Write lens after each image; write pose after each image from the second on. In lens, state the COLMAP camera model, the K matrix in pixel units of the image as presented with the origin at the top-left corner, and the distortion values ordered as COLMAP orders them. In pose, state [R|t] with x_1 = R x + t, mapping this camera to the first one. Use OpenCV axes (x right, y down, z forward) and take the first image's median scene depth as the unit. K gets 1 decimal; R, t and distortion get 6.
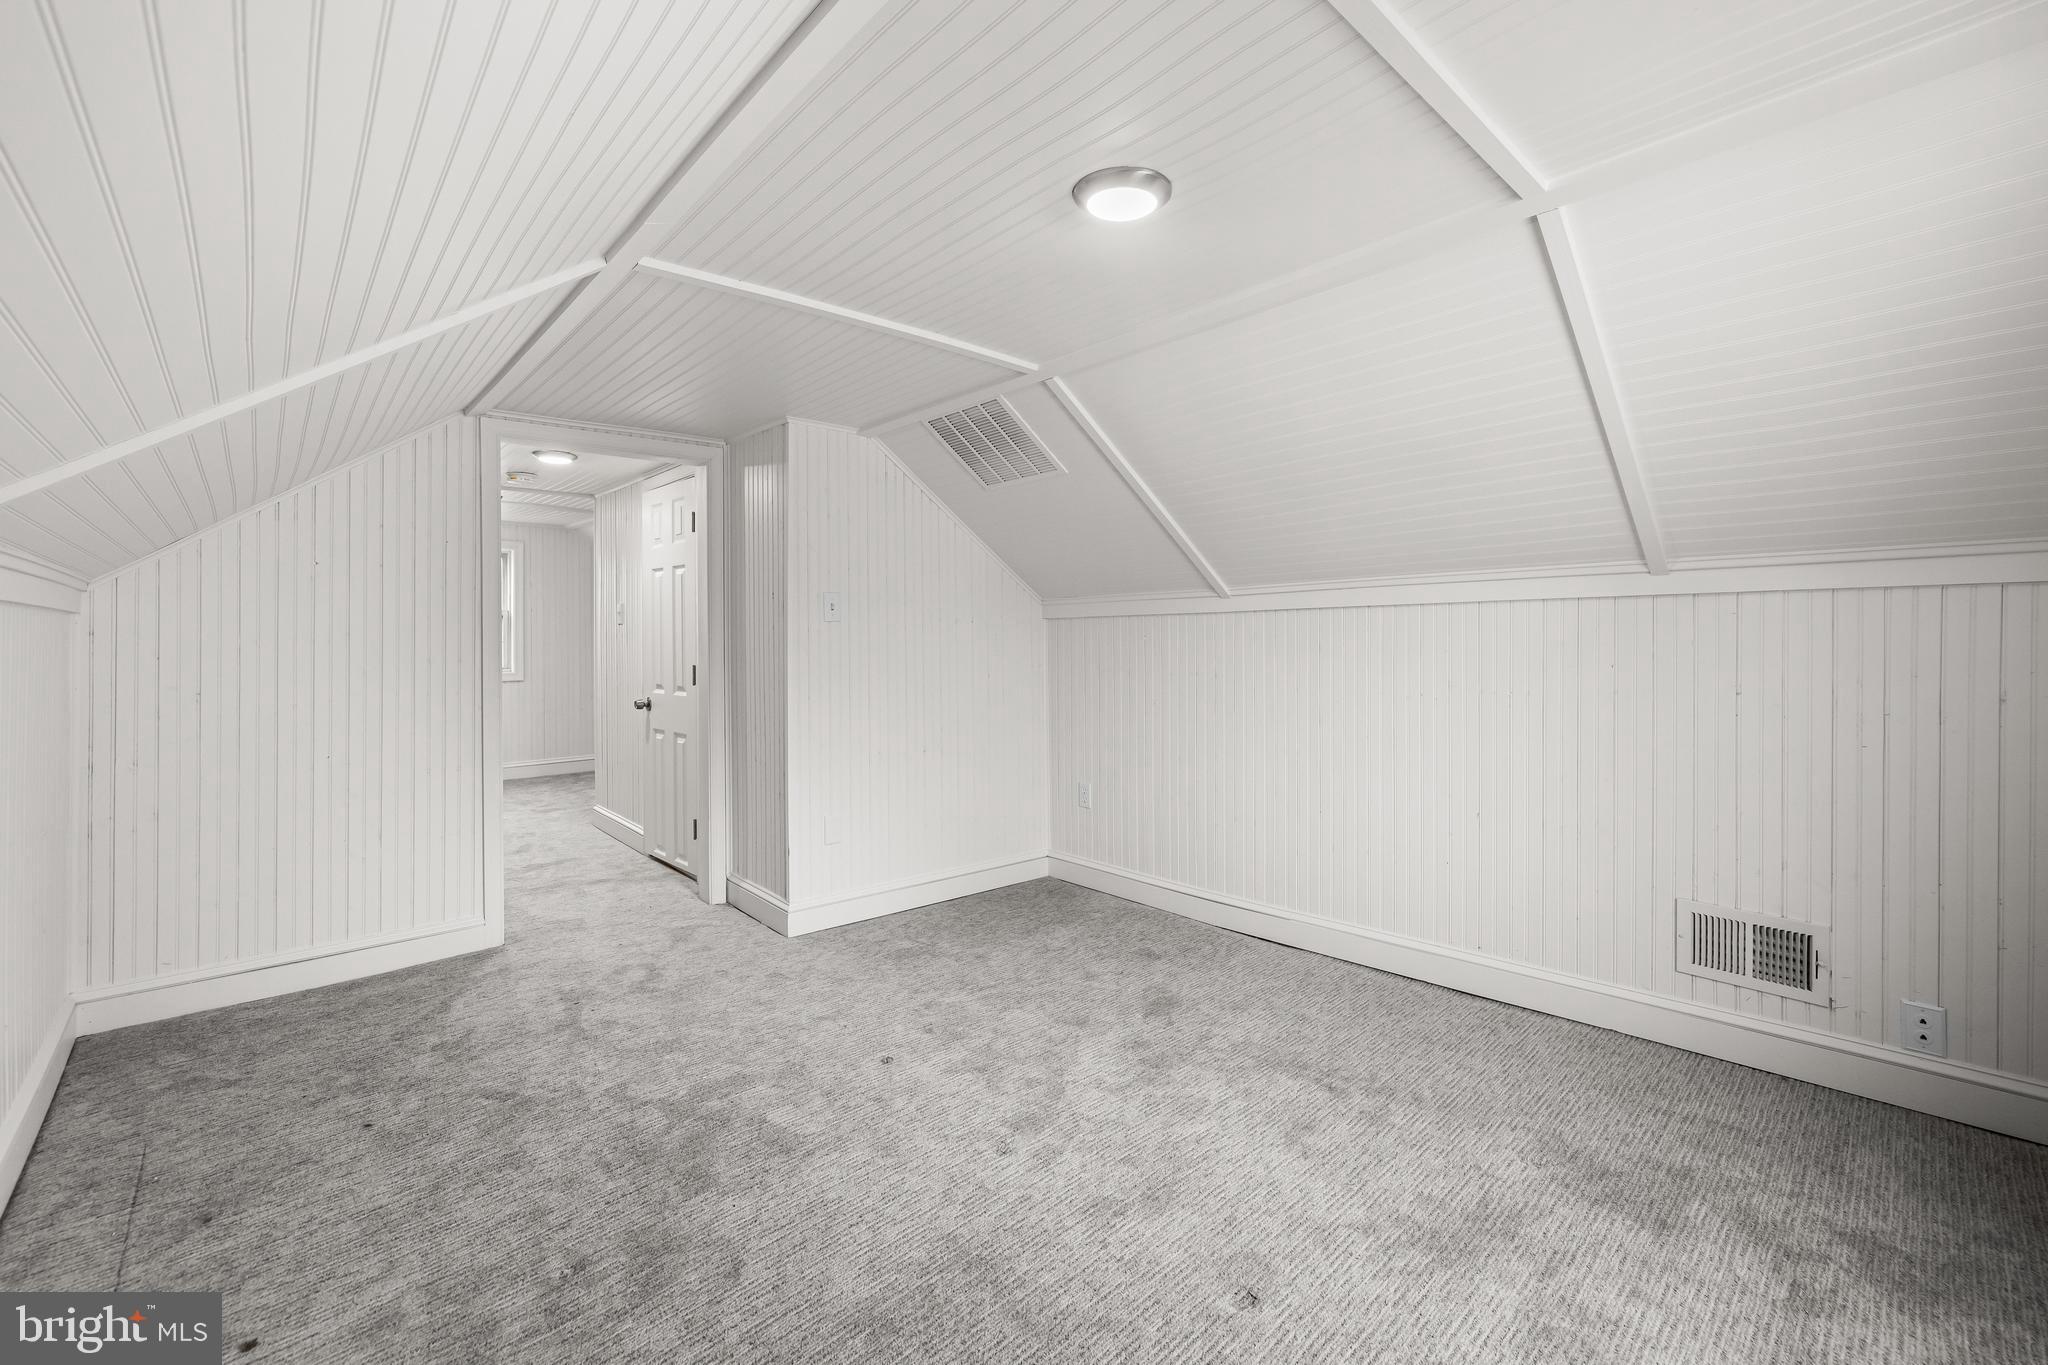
lens RADIAL K [[859.4, 0, 1015.1], [0, 859.4, 661.3], [0, 0, 1]] dist [0.000926, -0.000166]
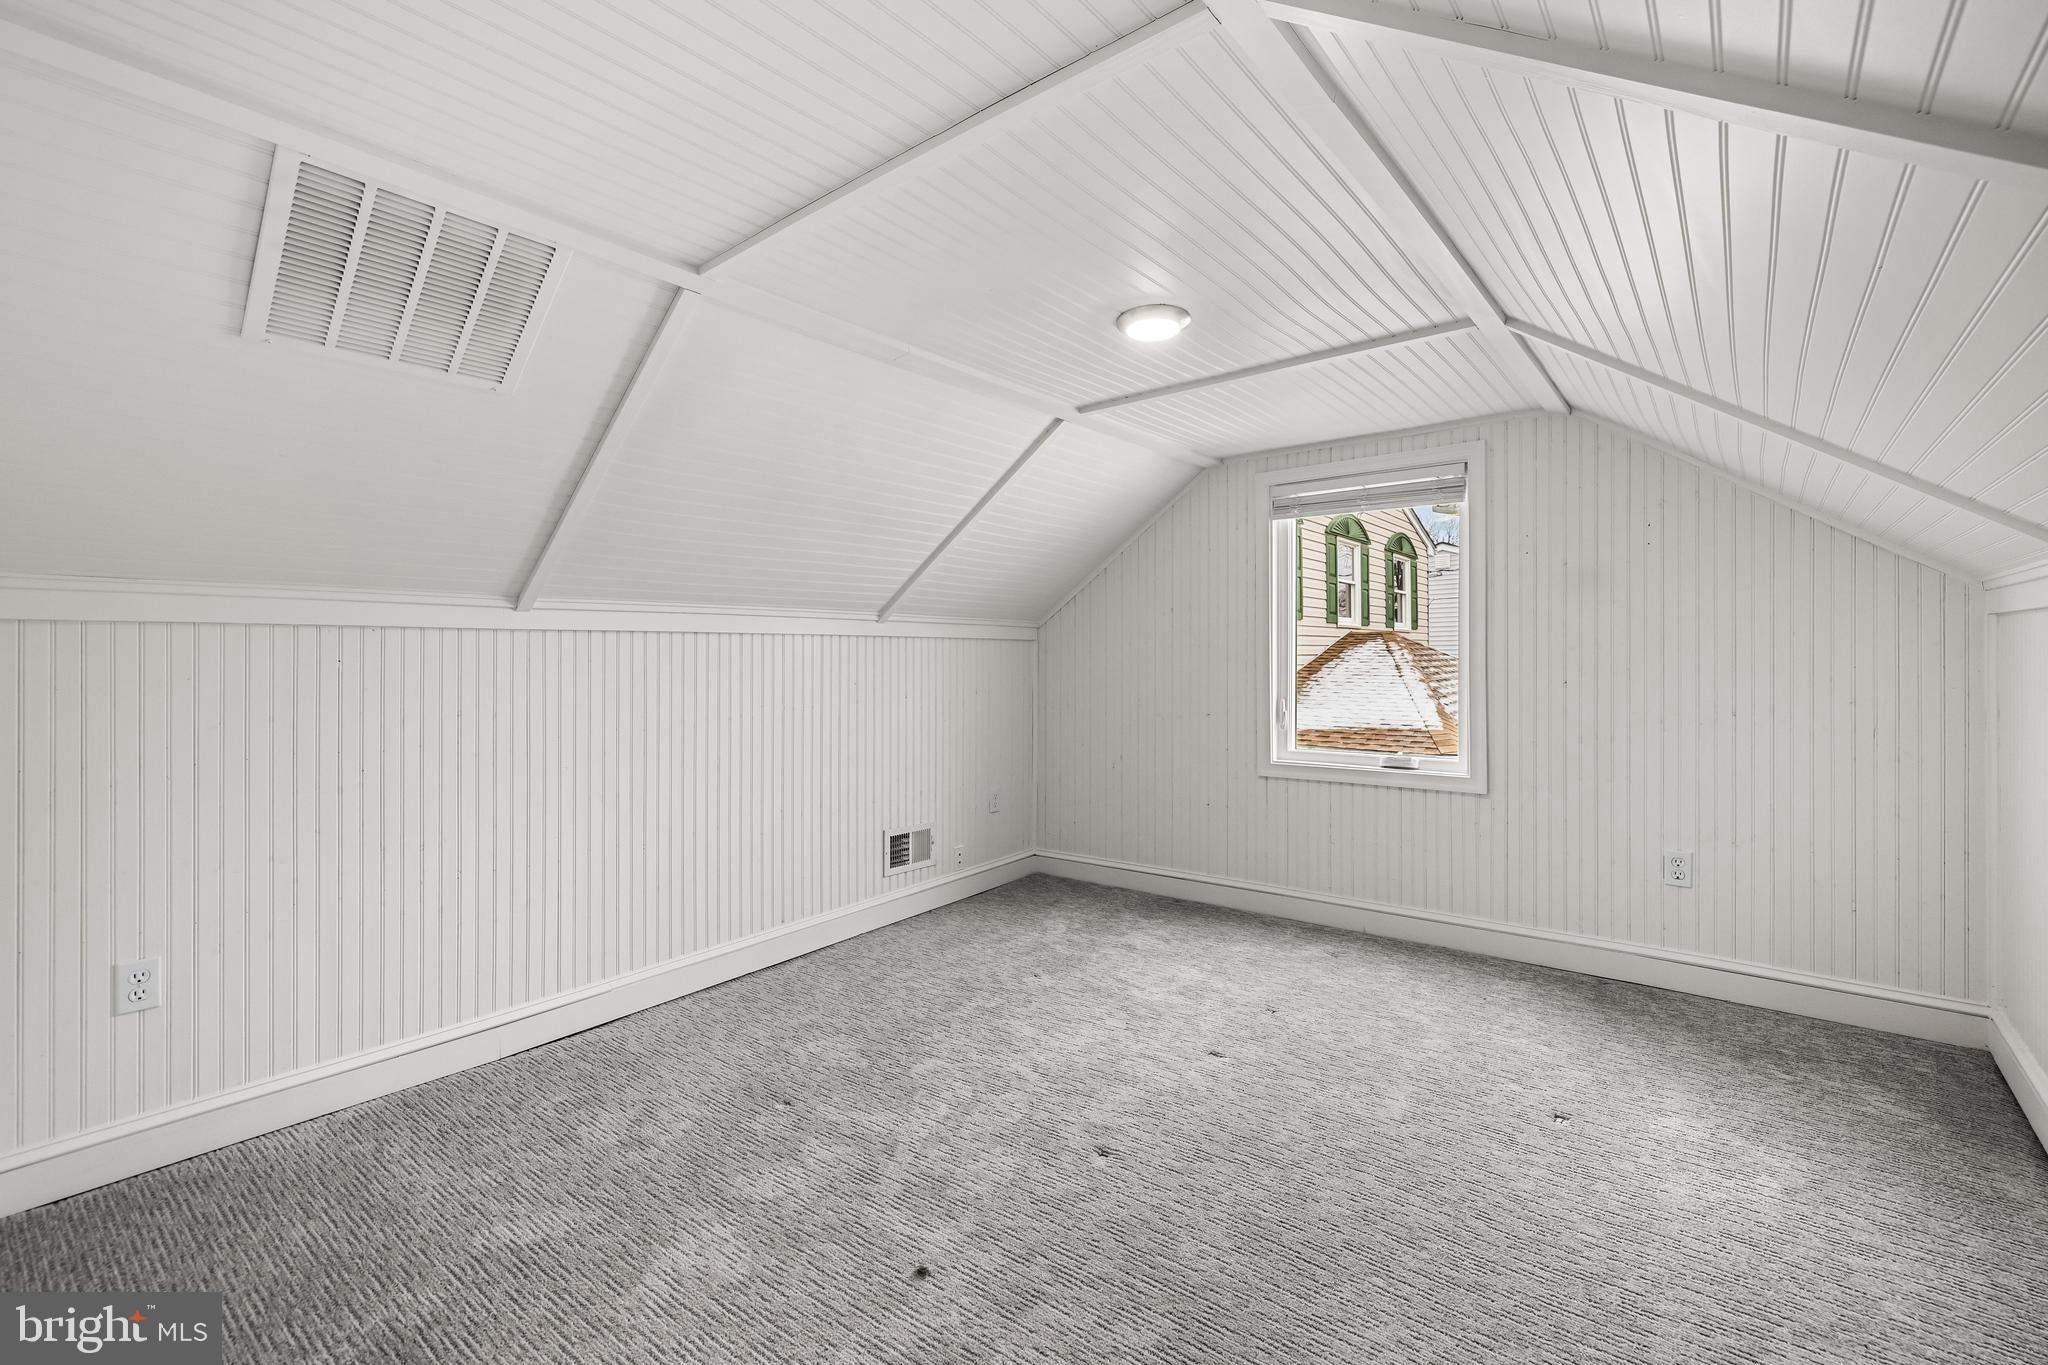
lens RADIAL K [[859.4, 0, 1015.1], [0, 859.4, 661.3], [0, 0, 1]] dist [0.000926, -0.000166]
pose [[-0.152422, 0.011273, 0.988251, -0.678433], [0.030914, 0.999500, -0.006634, -0.011106], [-0.987832, 0.029539, -0.152695, 0.827218]]
